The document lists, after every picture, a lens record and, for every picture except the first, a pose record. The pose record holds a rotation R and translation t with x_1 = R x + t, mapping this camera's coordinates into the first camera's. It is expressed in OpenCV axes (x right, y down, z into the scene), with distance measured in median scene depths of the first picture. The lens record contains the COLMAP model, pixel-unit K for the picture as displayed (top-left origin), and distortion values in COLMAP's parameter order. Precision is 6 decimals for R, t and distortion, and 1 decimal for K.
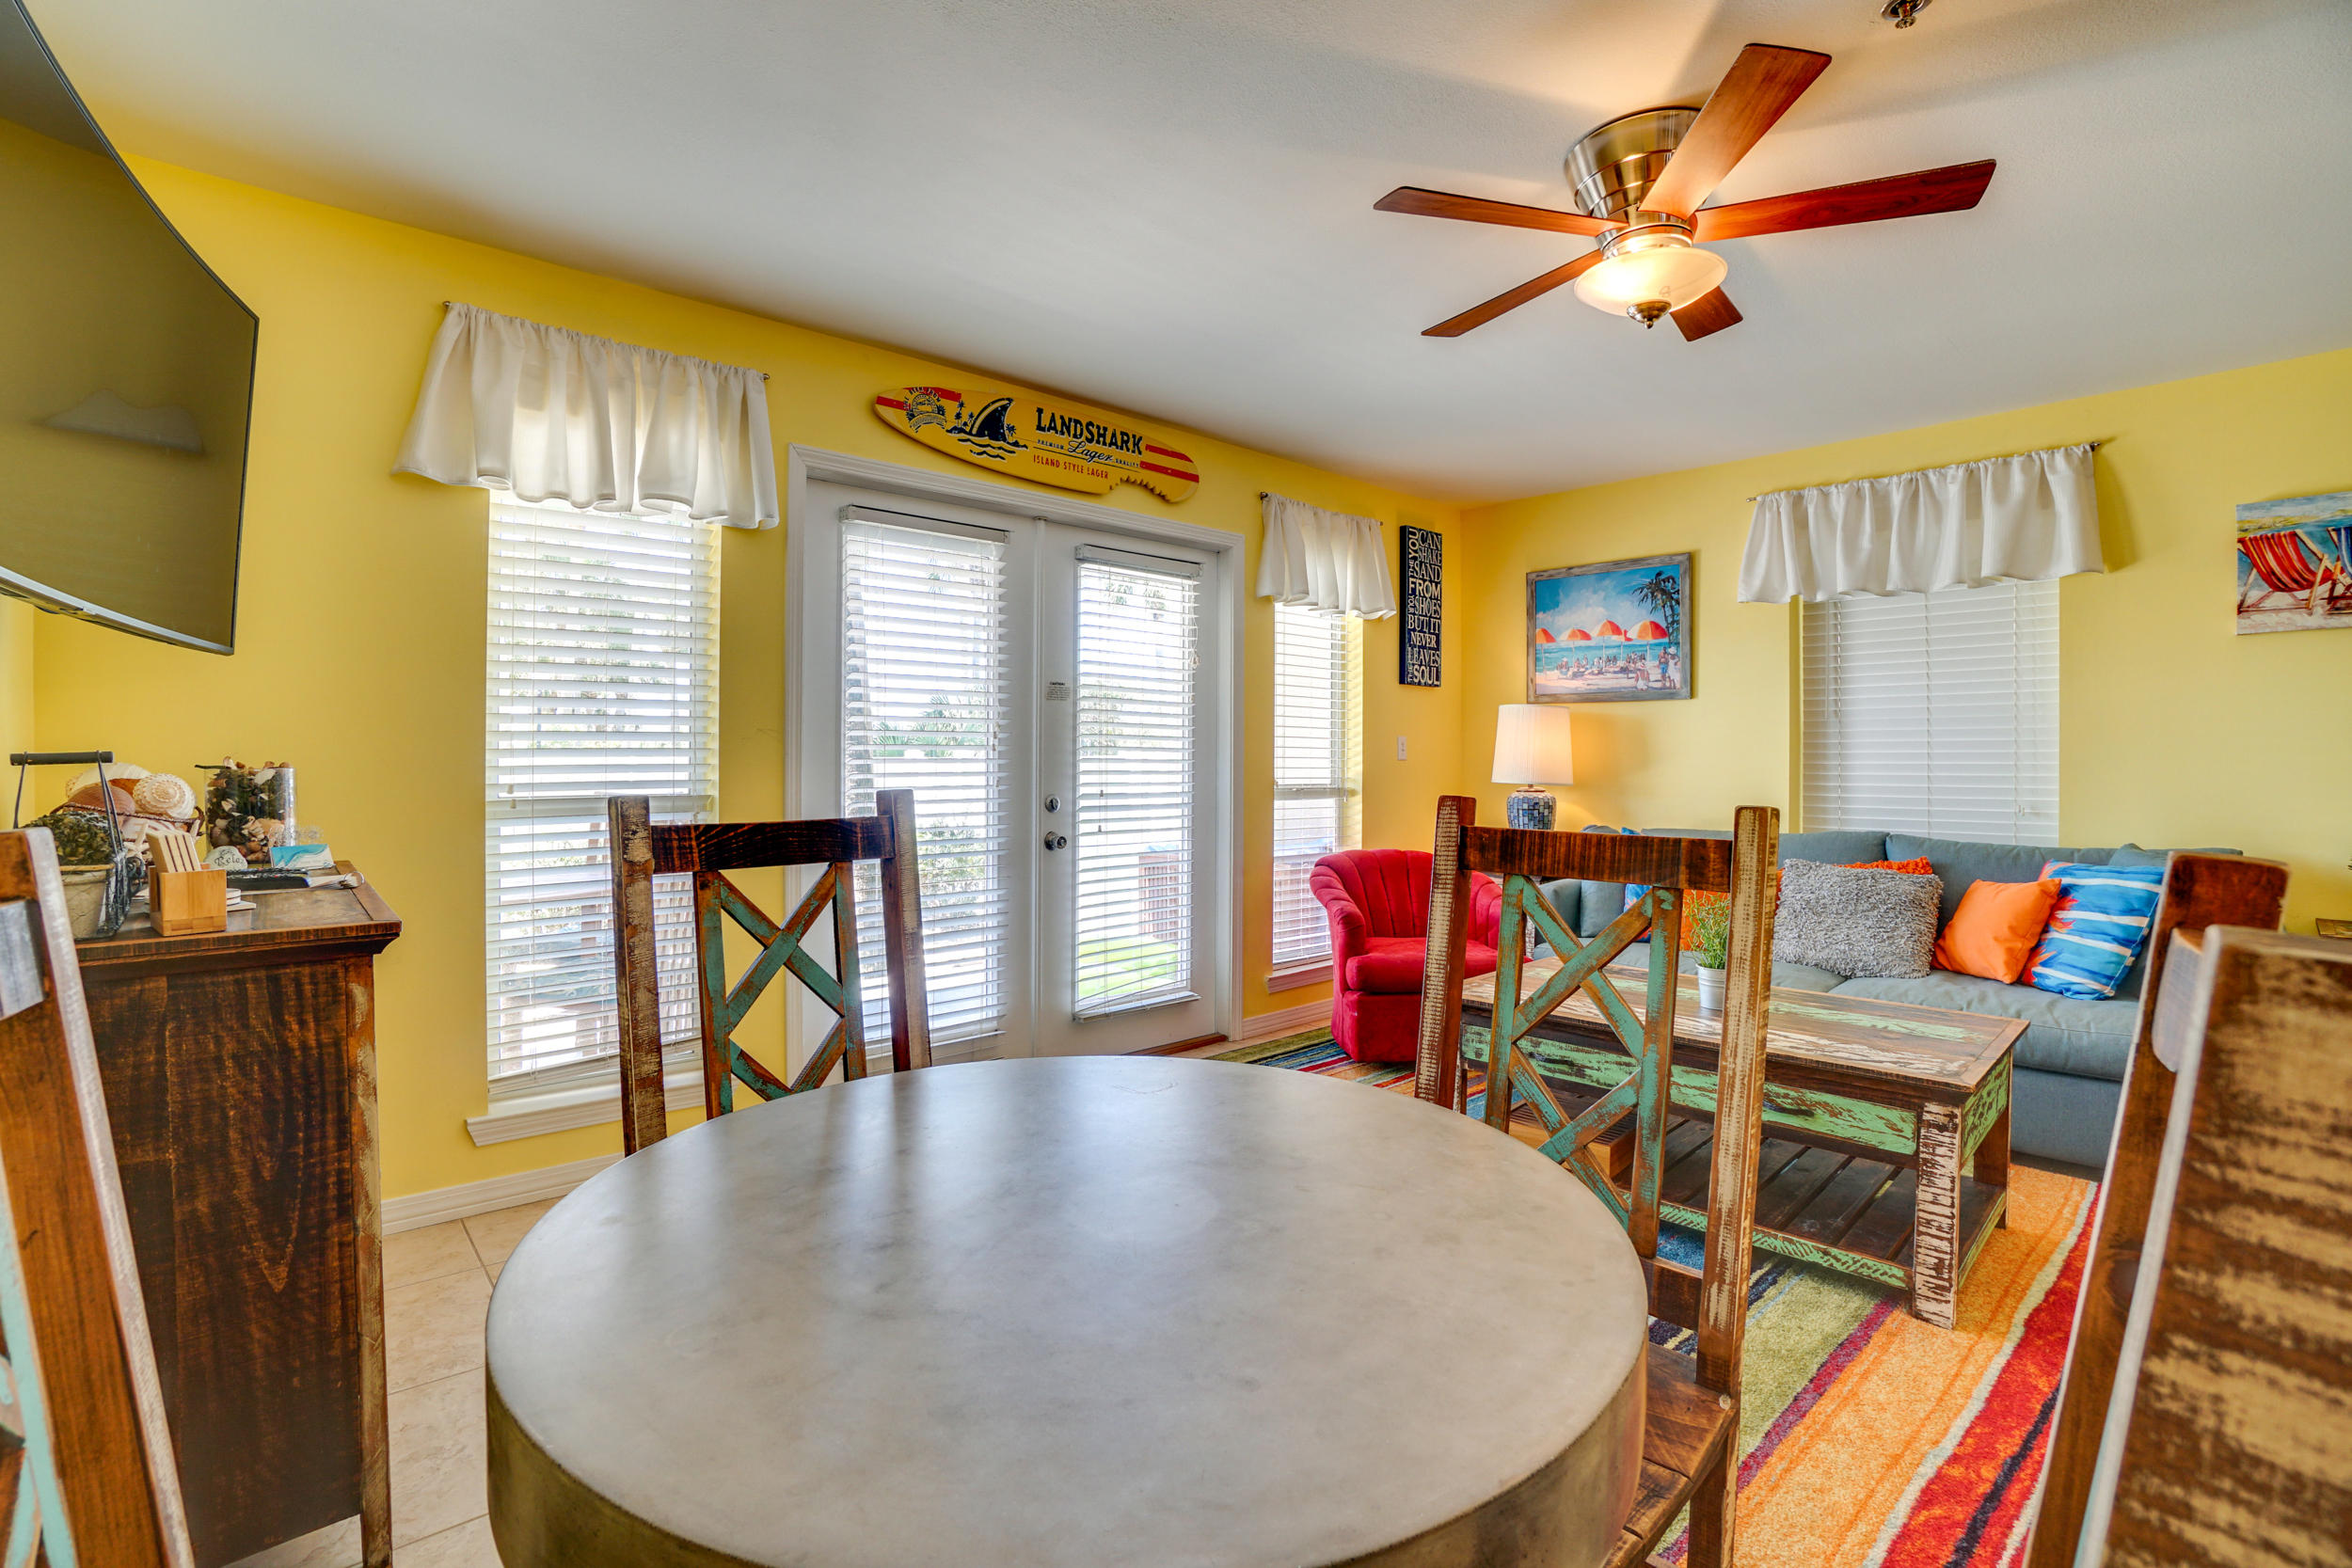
lens RADIAL K [[1106.3, 0, 1174.6], [0, 1106.3, 763.7], [0, 0, 1]] dist [-0.069983, 0.022640]
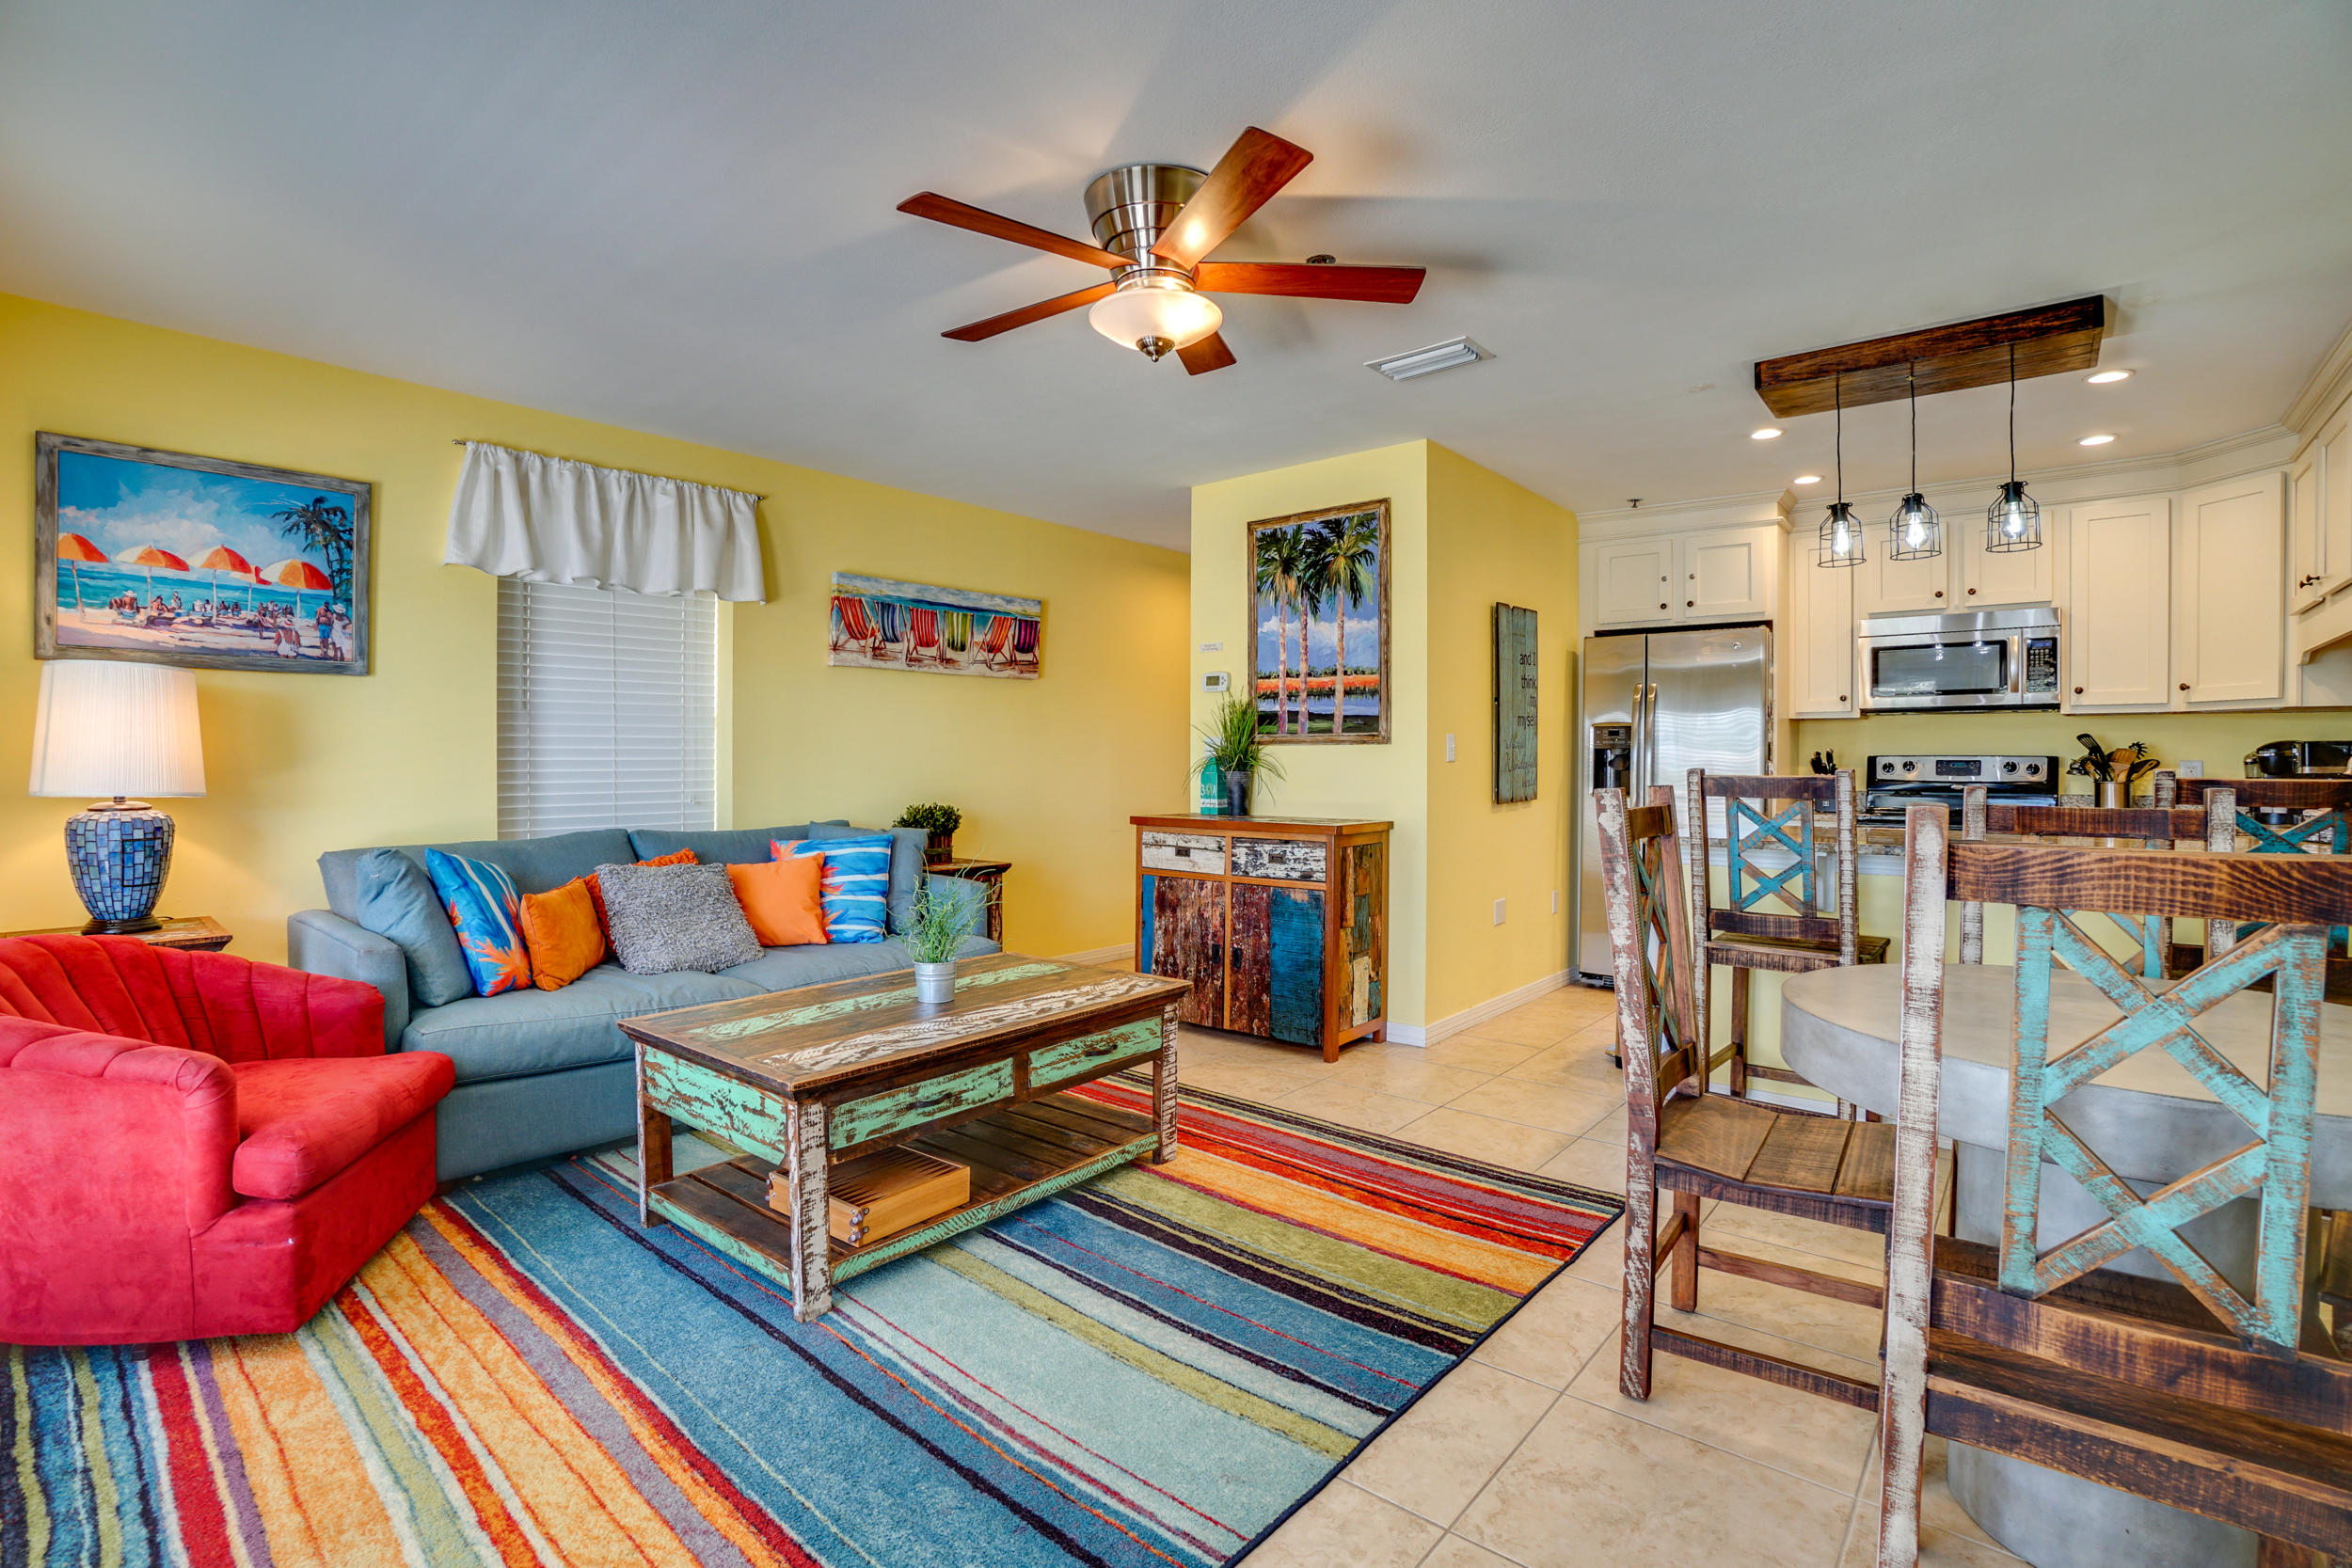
lens RADIAL K [[1055.5, 0, 1135.0], [0, 1055.5, 776.1], [0, 0, 1]] dist [-0.072600, 0.022876]
pose [[-0.104226, -0.020422, 0.994344, -0.362410], [0.000846, 0.999787, 0.020622, -0.004582], [-0.994553, 0.002990, -0.104186, 0.671204]]
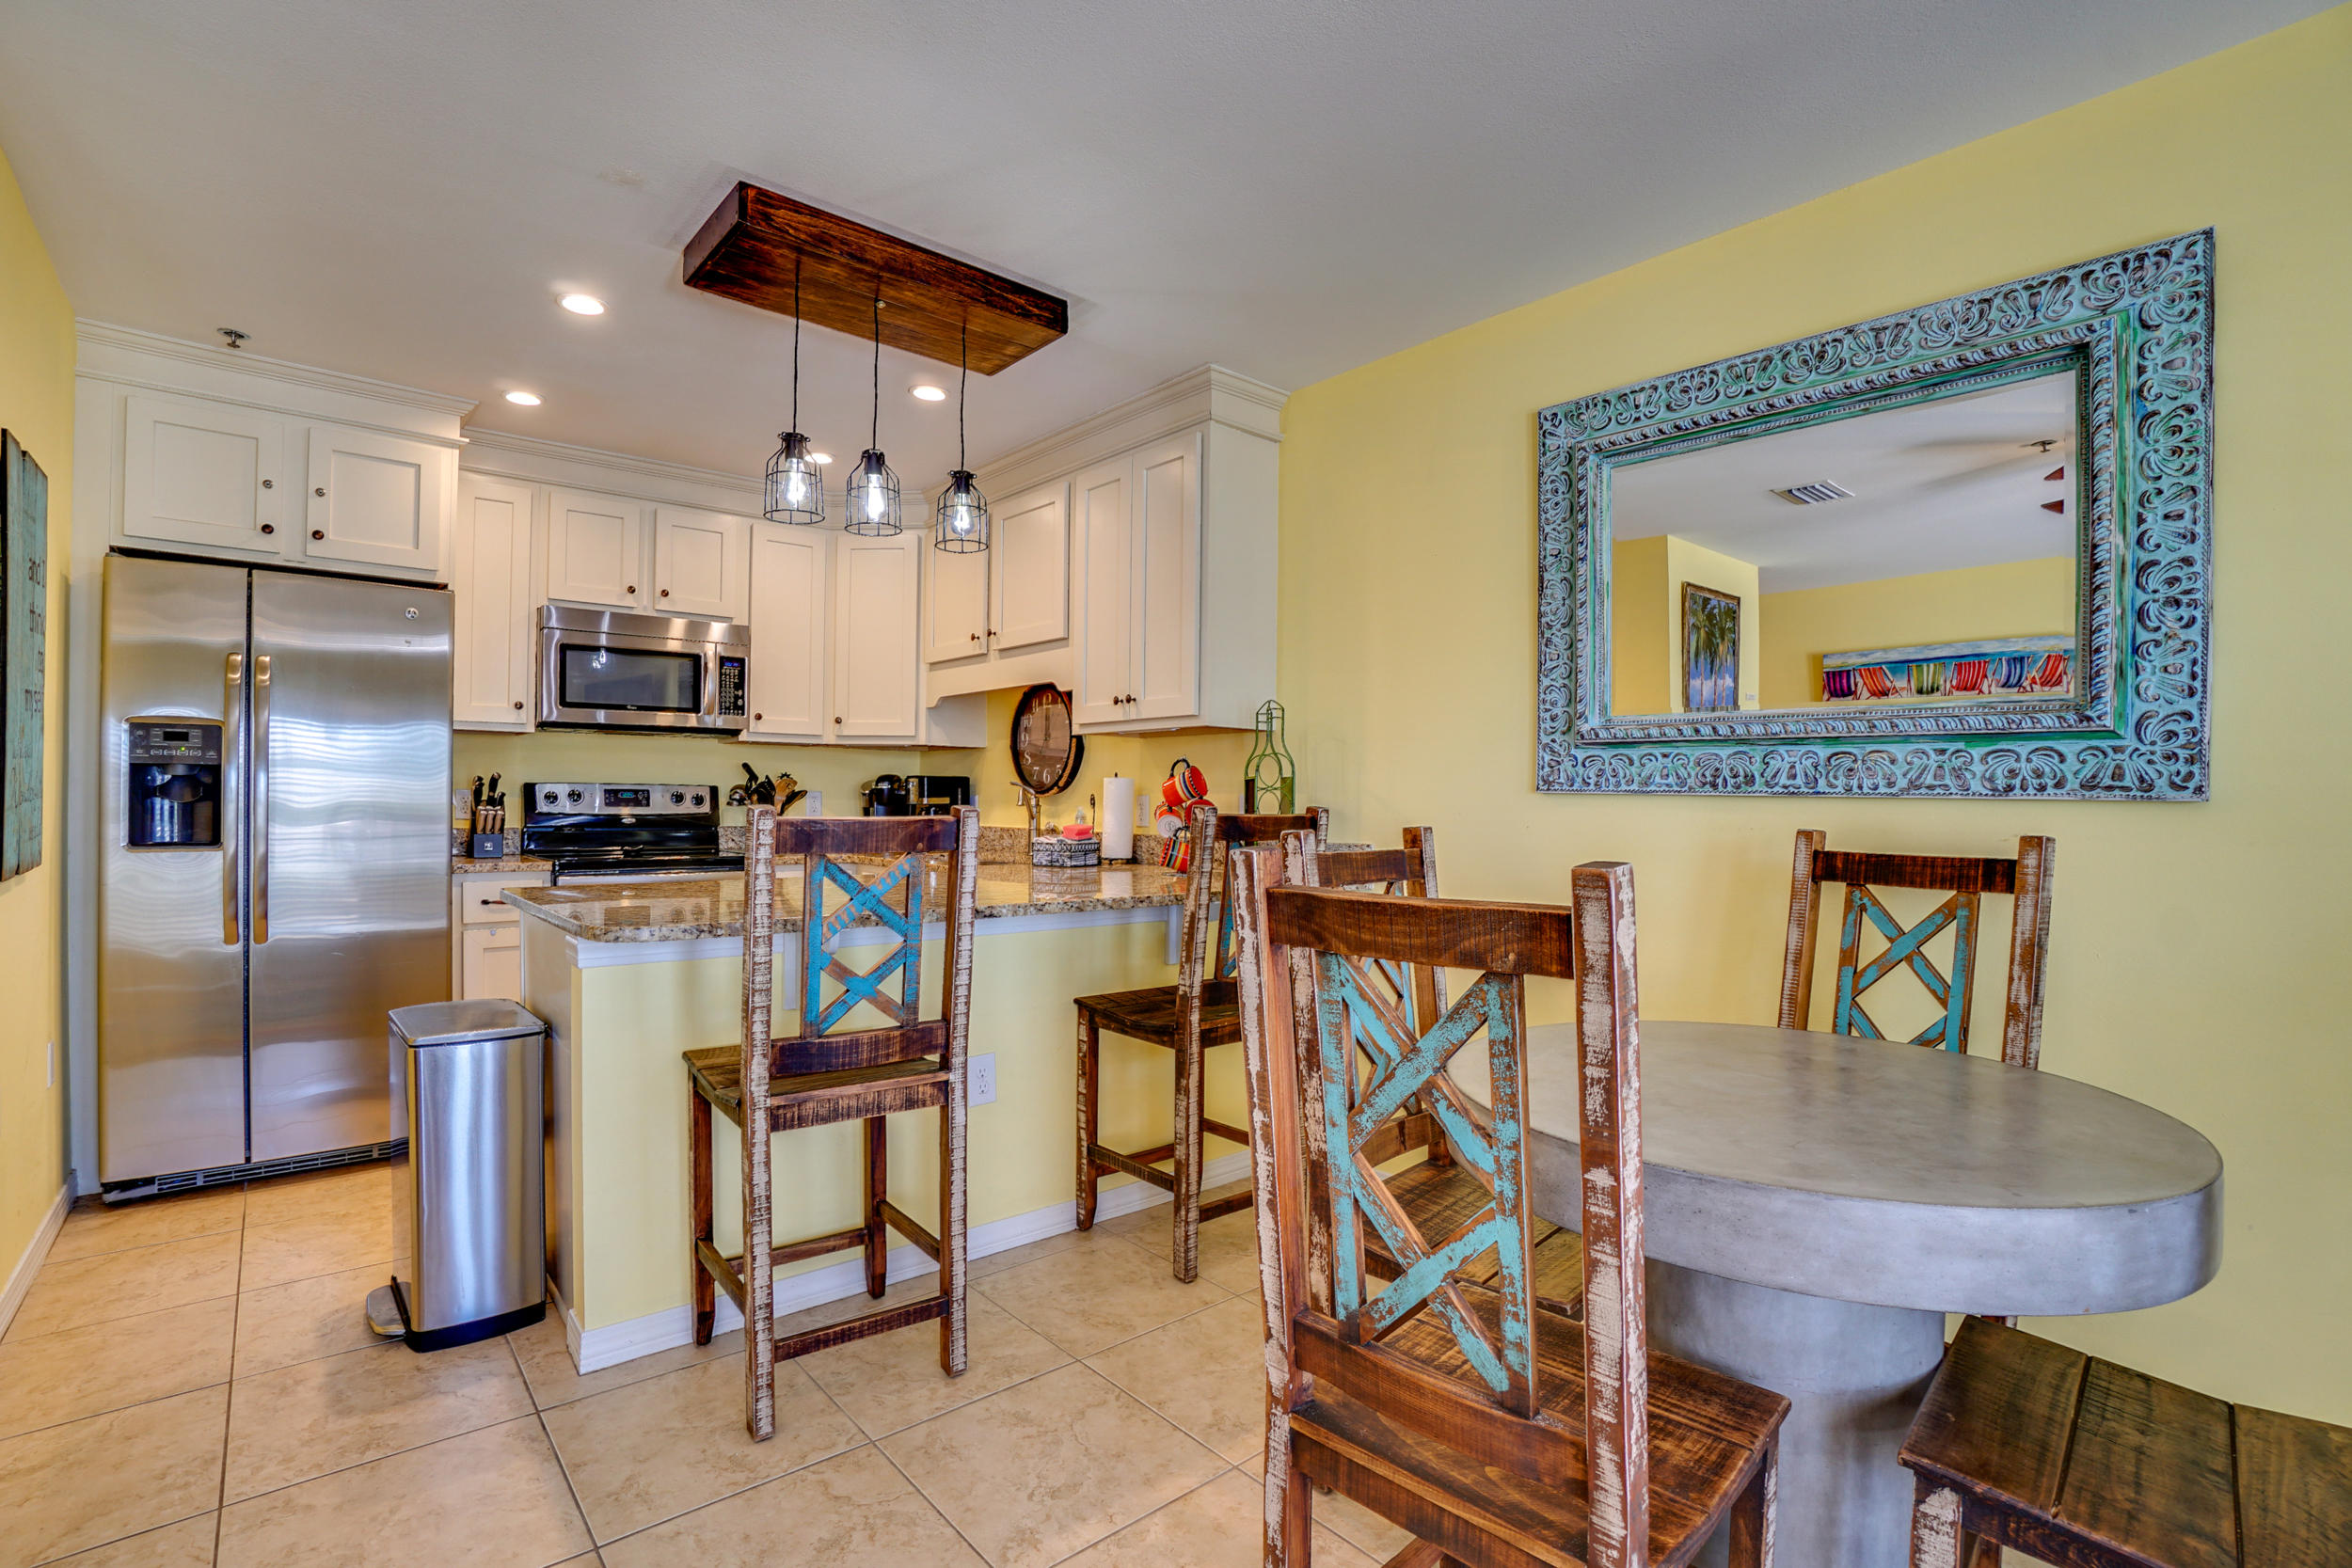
lens RADIAL K [[1094.5, 0, 1155.5], [0, 1094.5, 802.2], [0, 0, 1]] dist [-0.084689, 0.030029]
pose [[-0.999250, -0.016135, 0.035209, 0.184729], [-0.015872, 0.999844, 0.007716, -0.001549], [-0.035328, 0.007151, -0.999350, 0.635686]]
